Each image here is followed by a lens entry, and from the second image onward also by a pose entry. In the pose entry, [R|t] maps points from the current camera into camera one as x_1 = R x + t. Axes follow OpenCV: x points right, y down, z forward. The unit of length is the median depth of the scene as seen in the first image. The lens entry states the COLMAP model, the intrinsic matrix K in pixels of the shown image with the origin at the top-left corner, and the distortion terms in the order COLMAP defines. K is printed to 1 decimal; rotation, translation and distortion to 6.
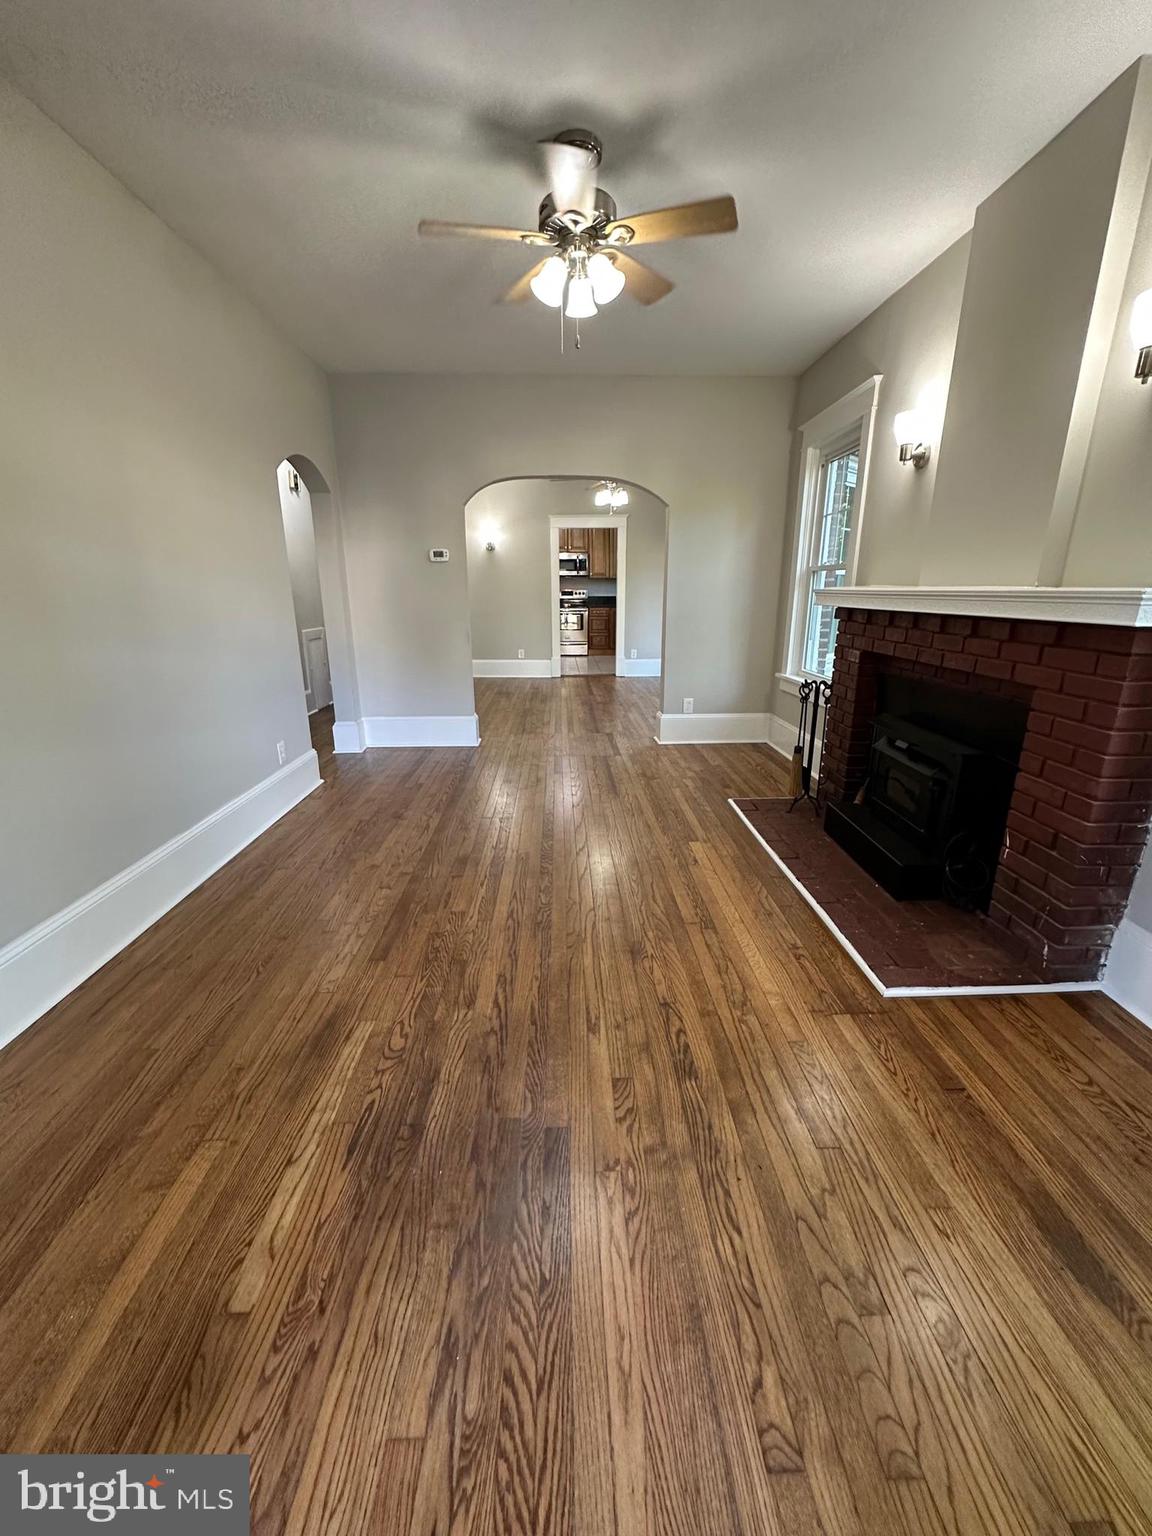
lens RADIAL K [[612.8, 0, 573.0], [0, 612.8, 763.5], [0, 0, 1]] dist [-0.001858, 0.000001]
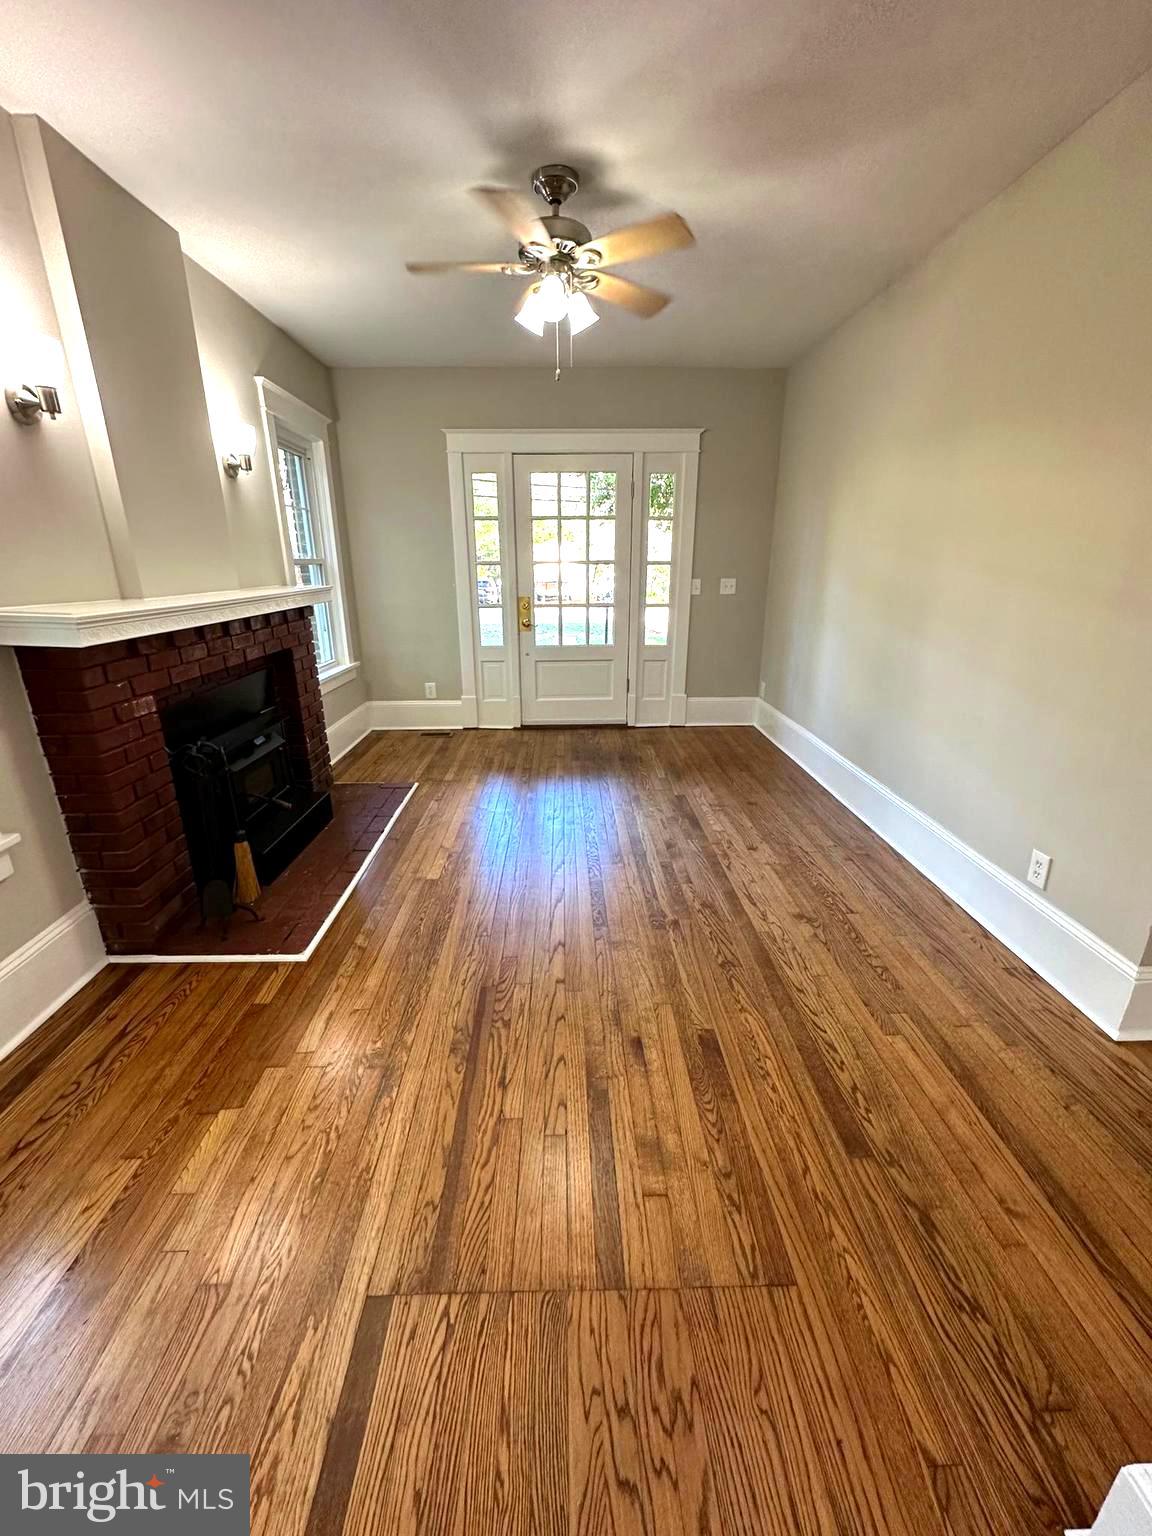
lens RADIAL K [[612.8, 0, 574.3], [0, 612.8, 767.4], [0, 0, 1]] dist [-0.001858, 0.000001]
pose [[-0.999960, 0.004824, 0.007556, -0.021476], [0.008277, 0.820577, 0.571476, -0.593731], [-0.003444, 0.571515, -0.820584, 1.883168]]
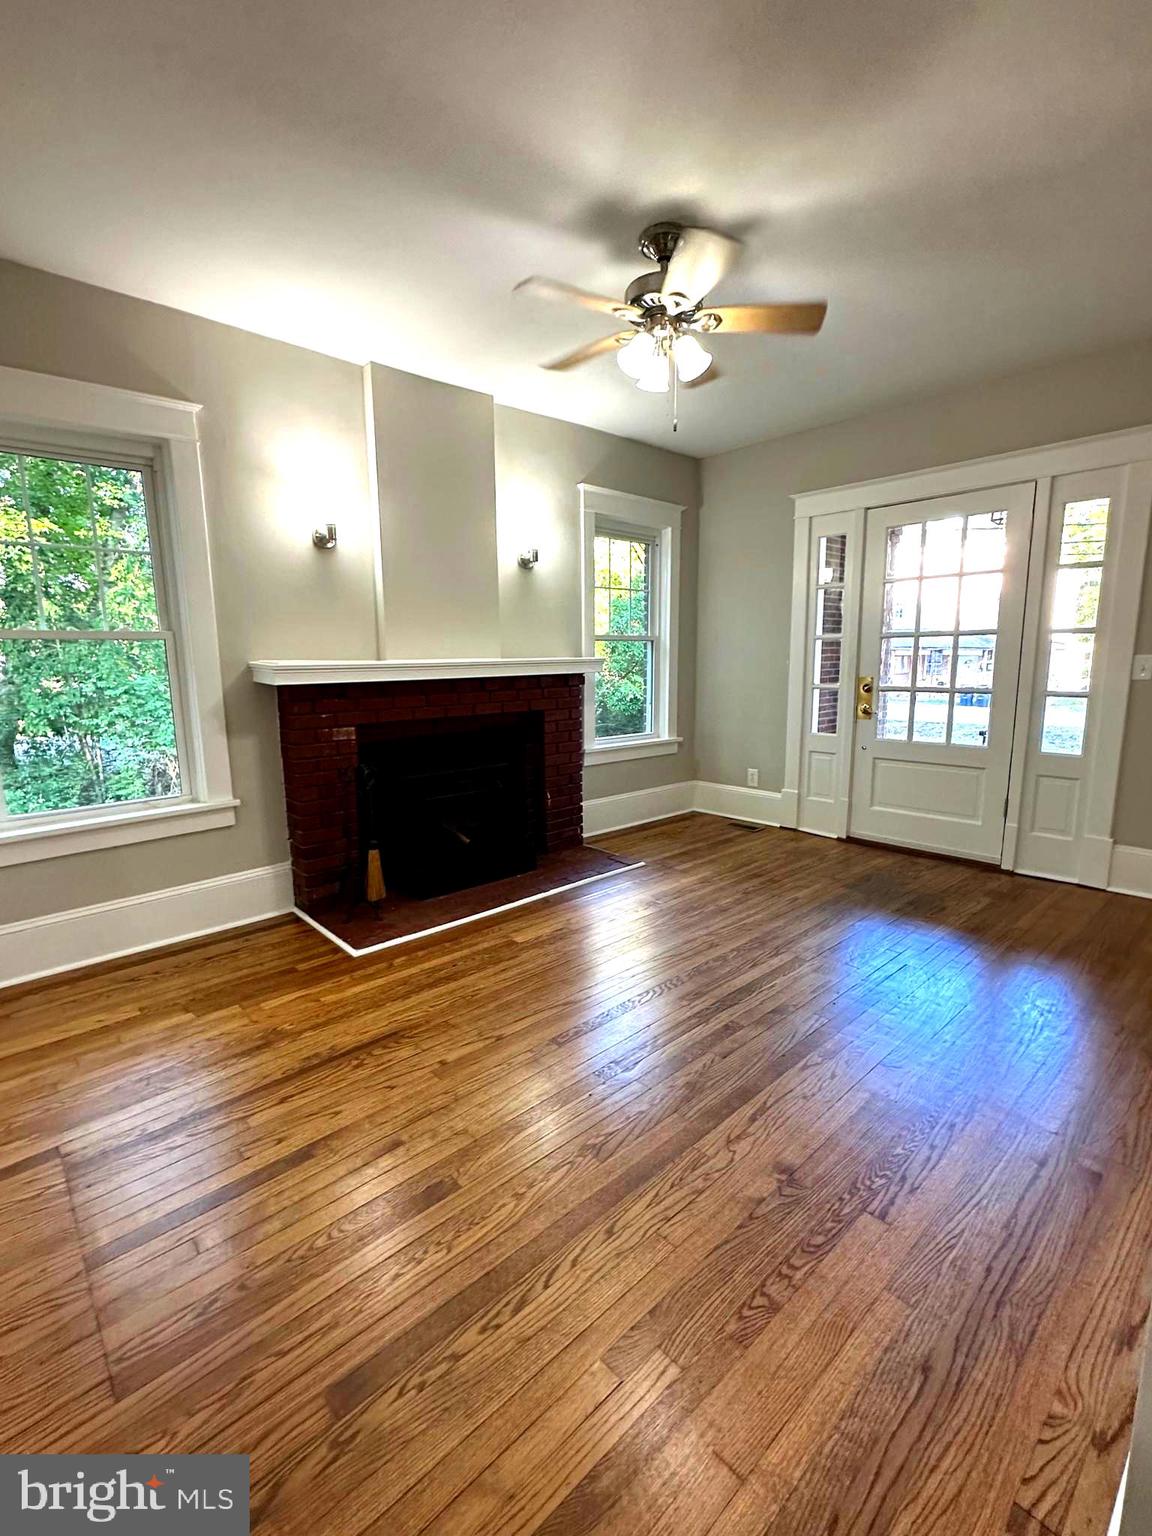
lens RADIAL K [[683.9, 0, 572.5], [0, 683.9, 768.1], [0, 0, 1]] dist [-0.002141, -0.000213]
pose [[-0.652362, -0.114123, 0.749266, -0.646844], [0.223723, 0.915550, 0.334239, -0.470272], [-0.724135, 0.385673, -0.571738, 1.613147]]
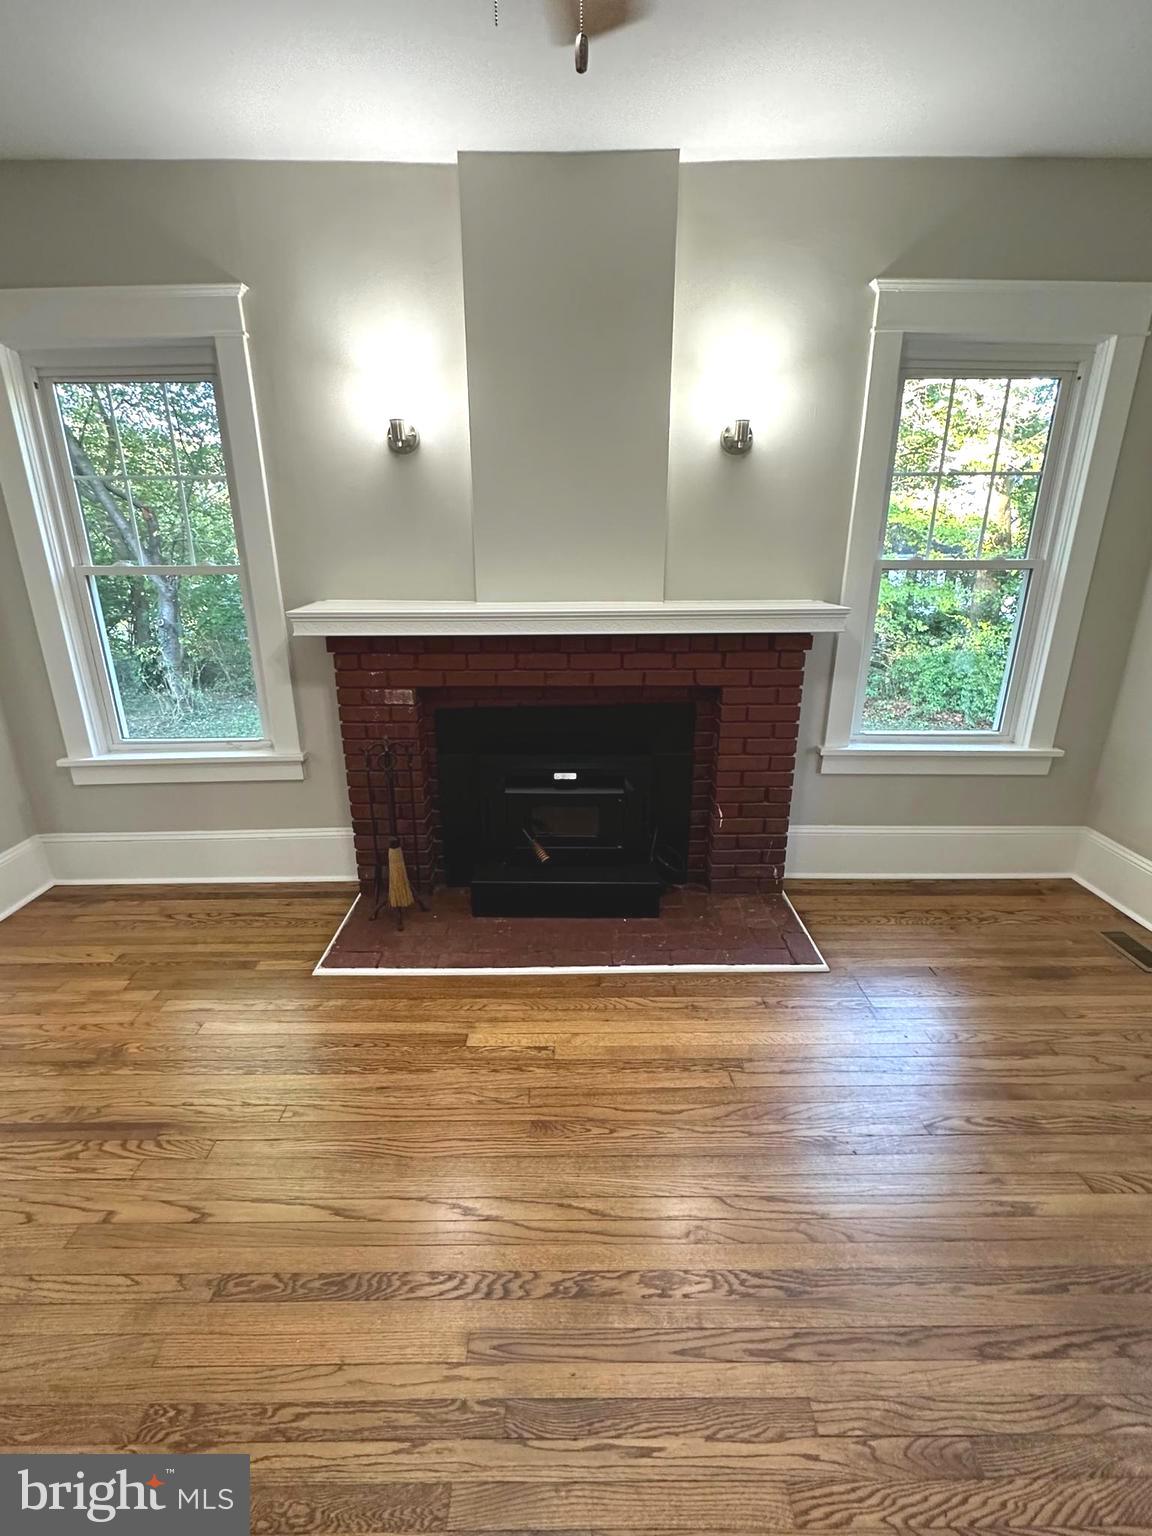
lens RADIAL K [[683.9, 0, 576.7], [0, 683.9, 766.7], [0, 0, 1]] dist [-0.002141, -0.000213]
pose [[0.018649, -0.308913, 0.950907, -0.418142], [0.281849, 0.914126, 0.291437, -0.331419], [-0.959277, 0.262578, 0.104114, 0.863573]]
